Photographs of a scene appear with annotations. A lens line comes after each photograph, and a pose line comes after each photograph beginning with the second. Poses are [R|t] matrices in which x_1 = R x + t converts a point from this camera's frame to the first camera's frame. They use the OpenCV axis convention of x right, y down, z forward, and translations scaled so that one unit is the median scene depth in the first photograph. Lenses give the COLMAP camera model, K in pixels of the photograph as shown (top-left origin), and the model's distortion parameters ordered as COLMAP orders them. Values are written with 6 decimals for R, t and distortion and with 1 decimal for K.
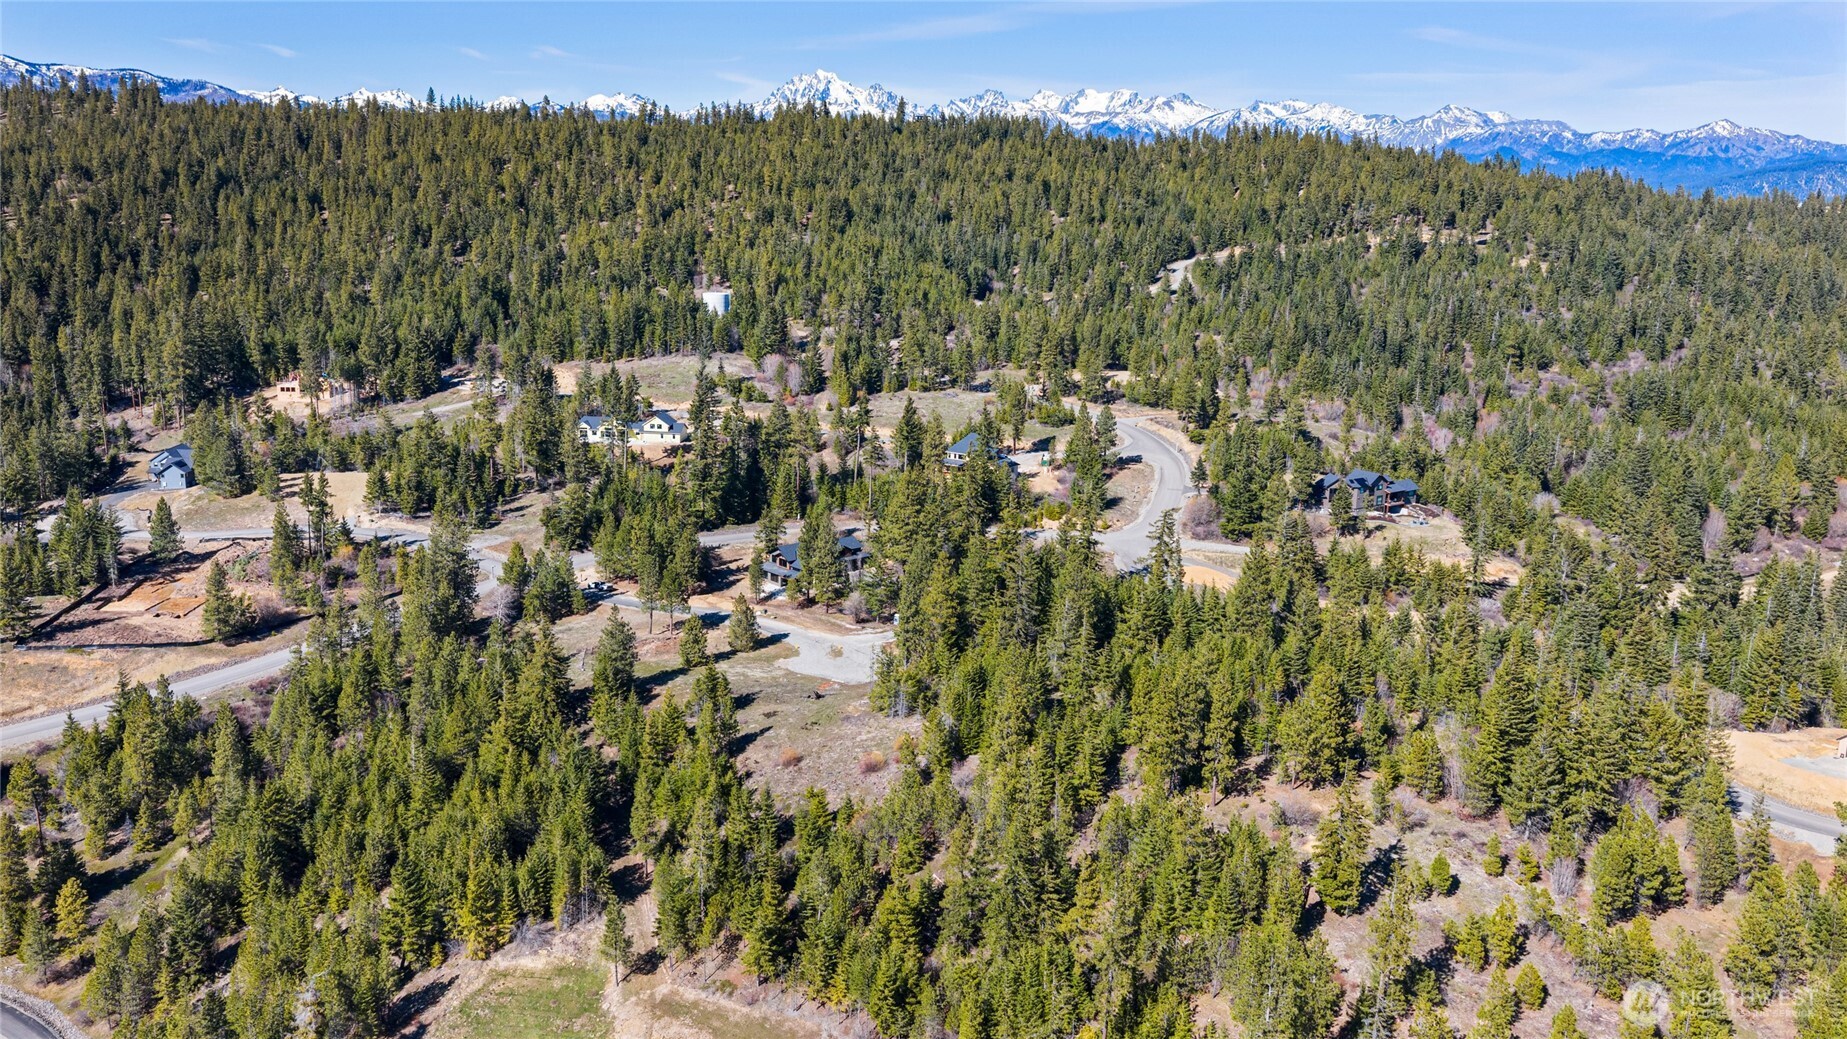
lens RADIAL K [[1509.8, 0, 923.5], [0, 1509.8, 519.5], [0, 0, 1]] dist [0.069050, -0.123008]
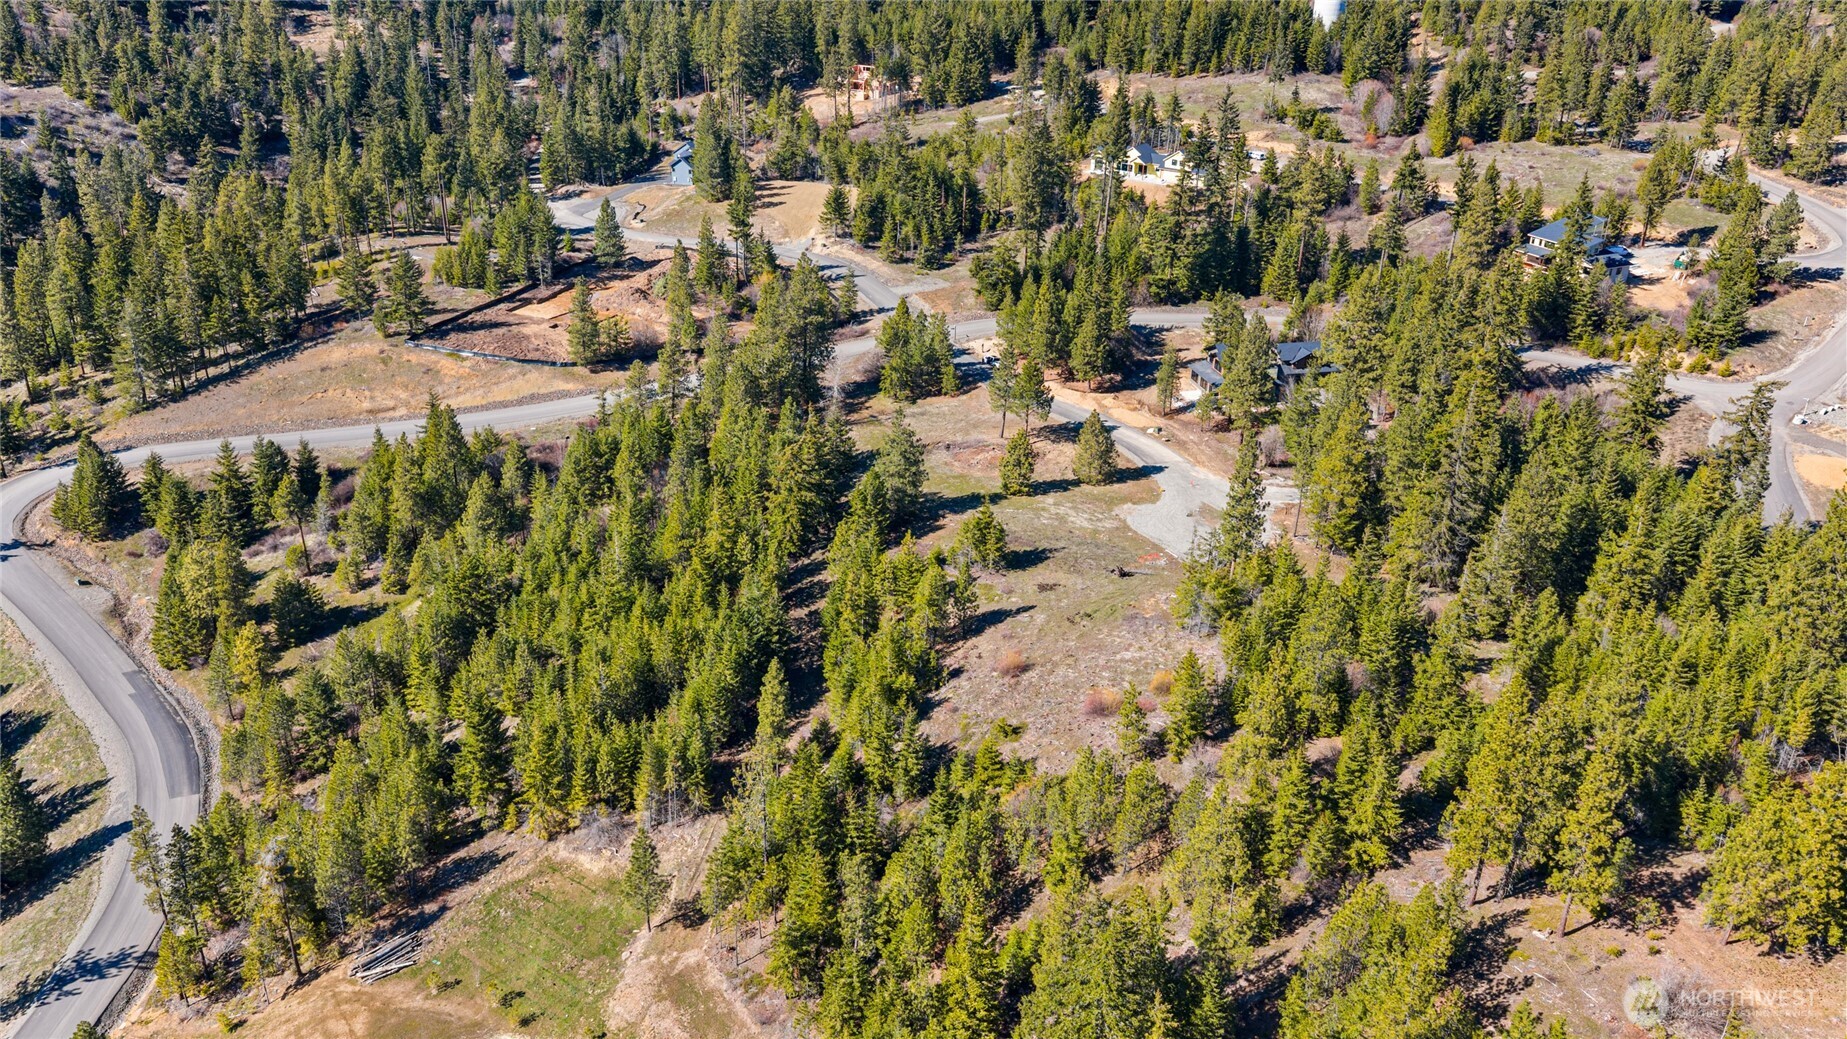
lens RADIAL K [[1509.8, 0, 923.5], [0, 1509.8, 519.5], [0, 0, 1]] dist [0.069050, -0.123008]
pose [[0.885076, 0.192469, -0.423789, 0.105722], [-0.110267, 0.971284, 0.210828, -0.037590], [0.452197, -0.139869, 0.880883, 0.210687]]
